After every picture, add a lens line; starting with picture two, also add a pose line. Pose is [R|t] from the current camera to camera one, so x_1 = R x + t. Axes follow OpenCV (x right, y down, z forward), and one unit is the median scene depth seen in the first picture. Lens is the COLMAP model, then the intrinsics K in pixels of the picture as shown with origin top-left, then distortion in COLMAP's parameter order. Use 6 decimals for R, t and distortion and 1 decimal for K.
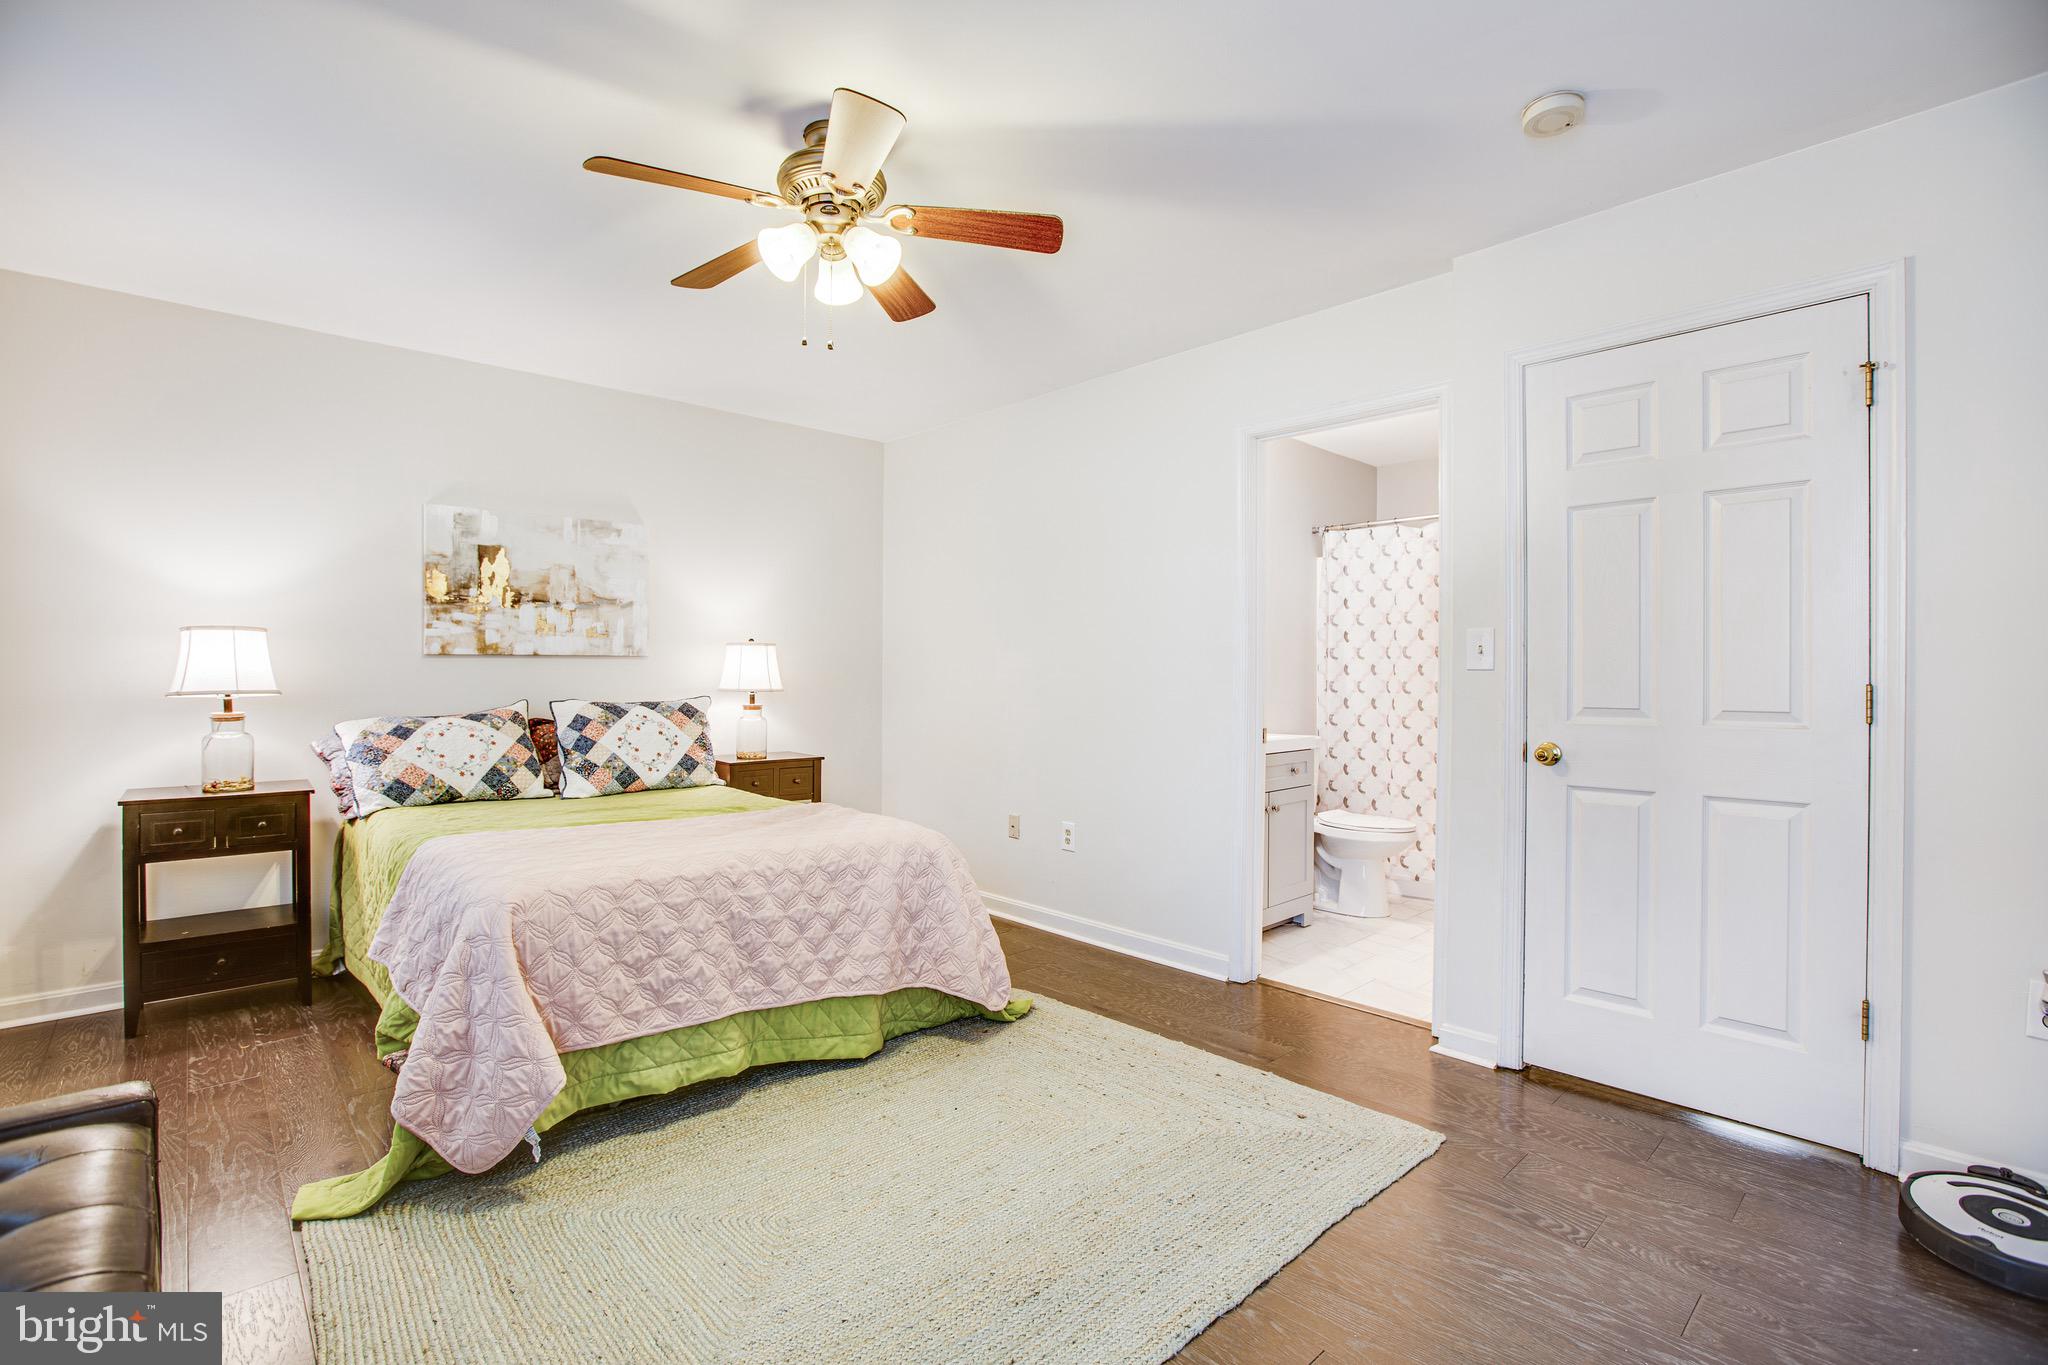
lens RADIAL K [[946.9, 0, 1003.1], [0, 946.9, 681.9], [0, 0, 1]] dist [-0.042608, 0.021281]
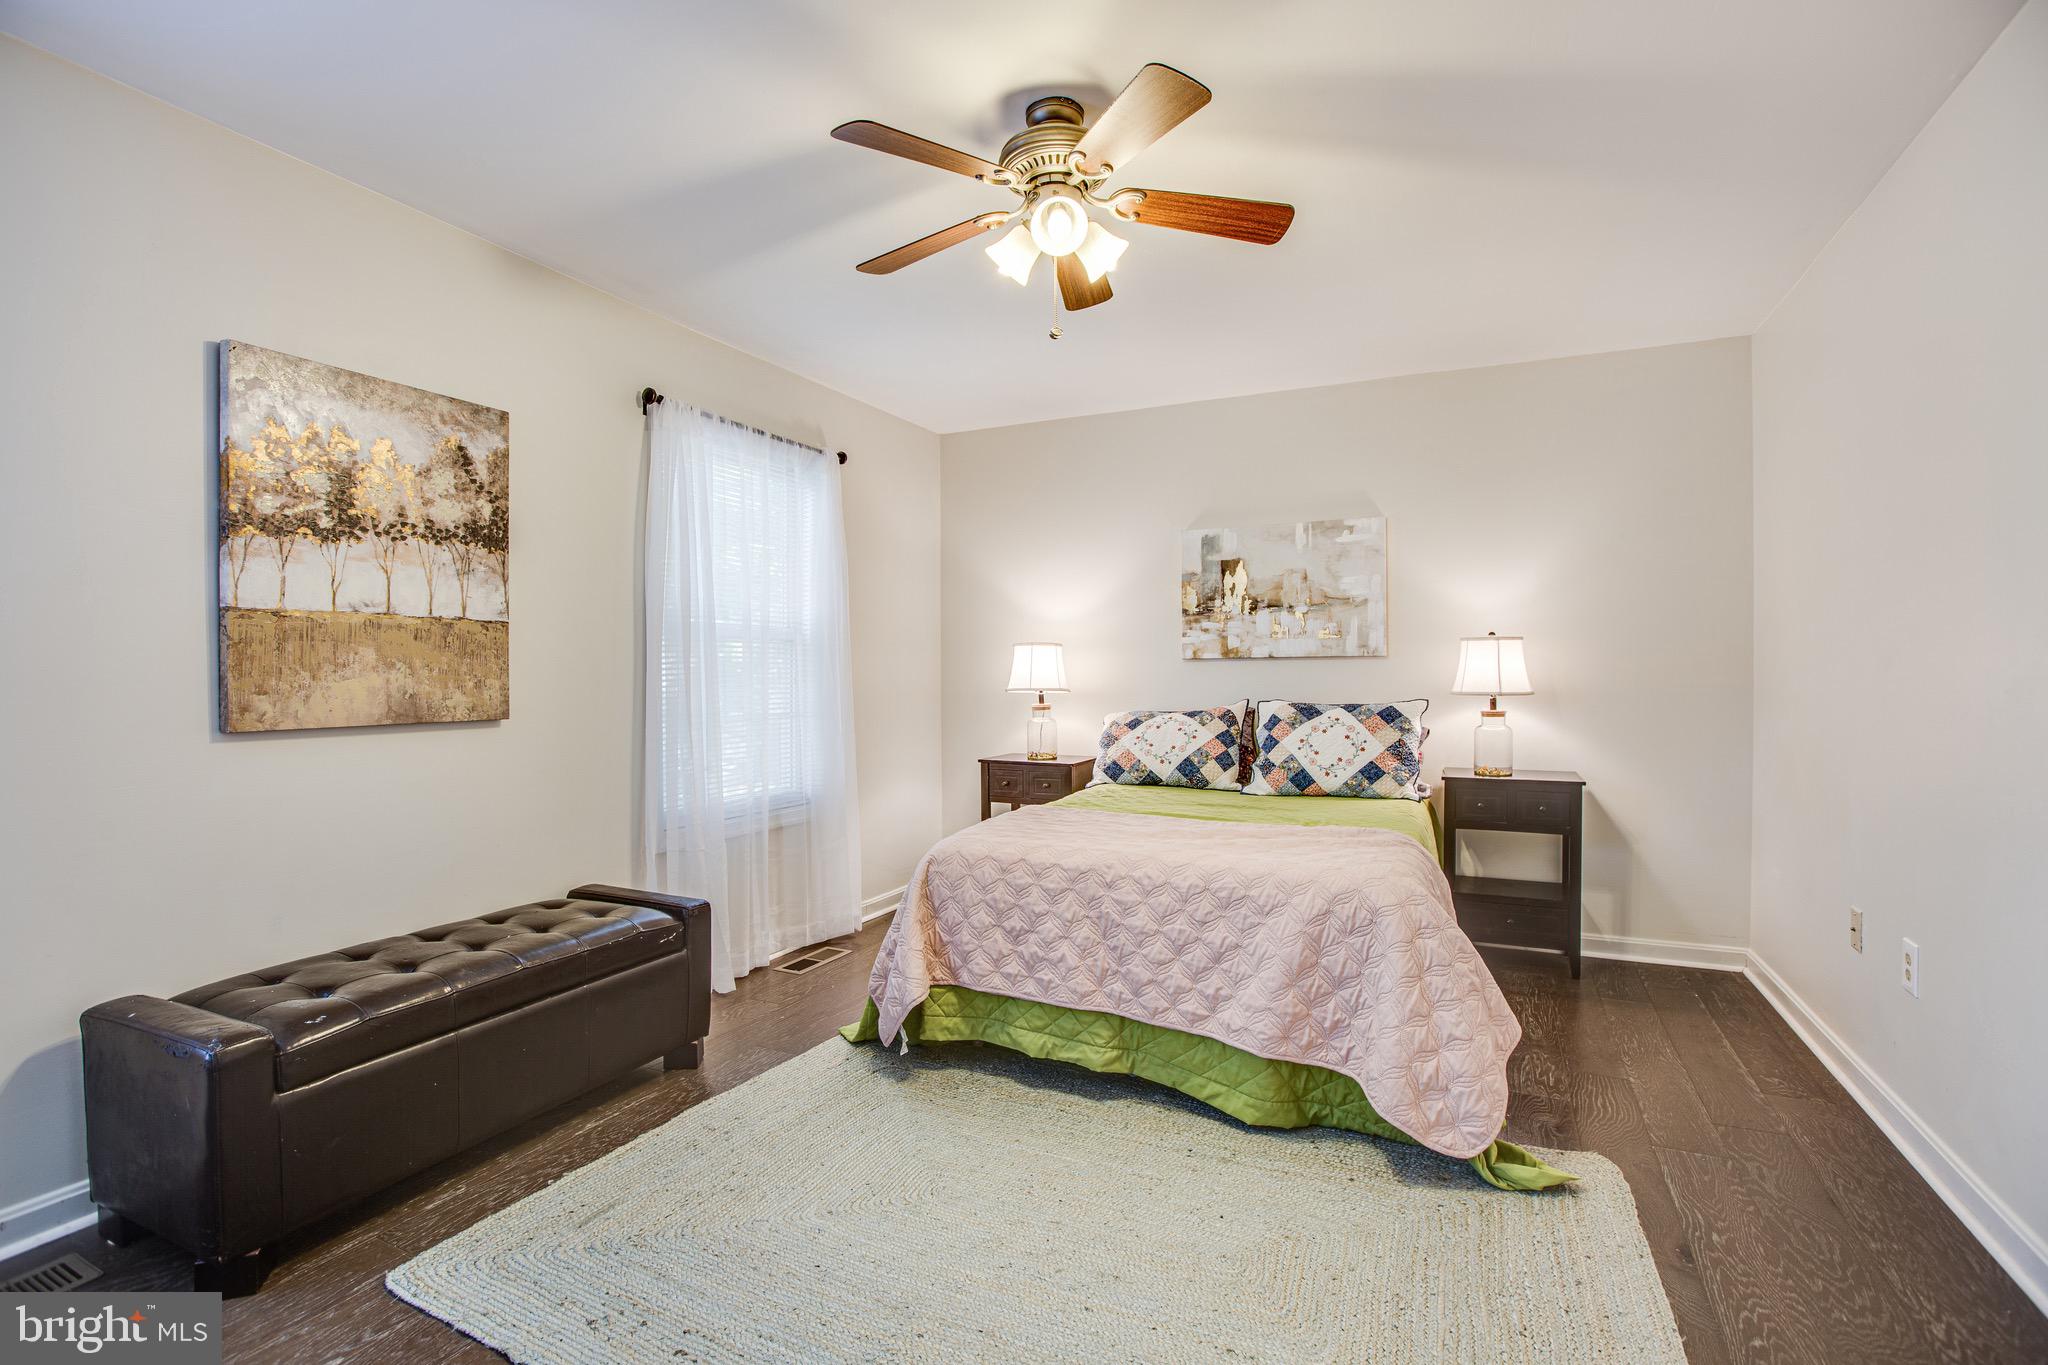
lens RADIAL K [[946.9, 0, 1003.1], [0, 946.9, 681.9], [0, 0, 1]] dist [-0.042608, 0.021281]
pose [[0.377050, 0.001738, -0.926191, 0.404337], [-0.001700, 0.999998, 0.001184, -0.001852], [0.926191, 0.001128, 0.377052, 0.342323]]
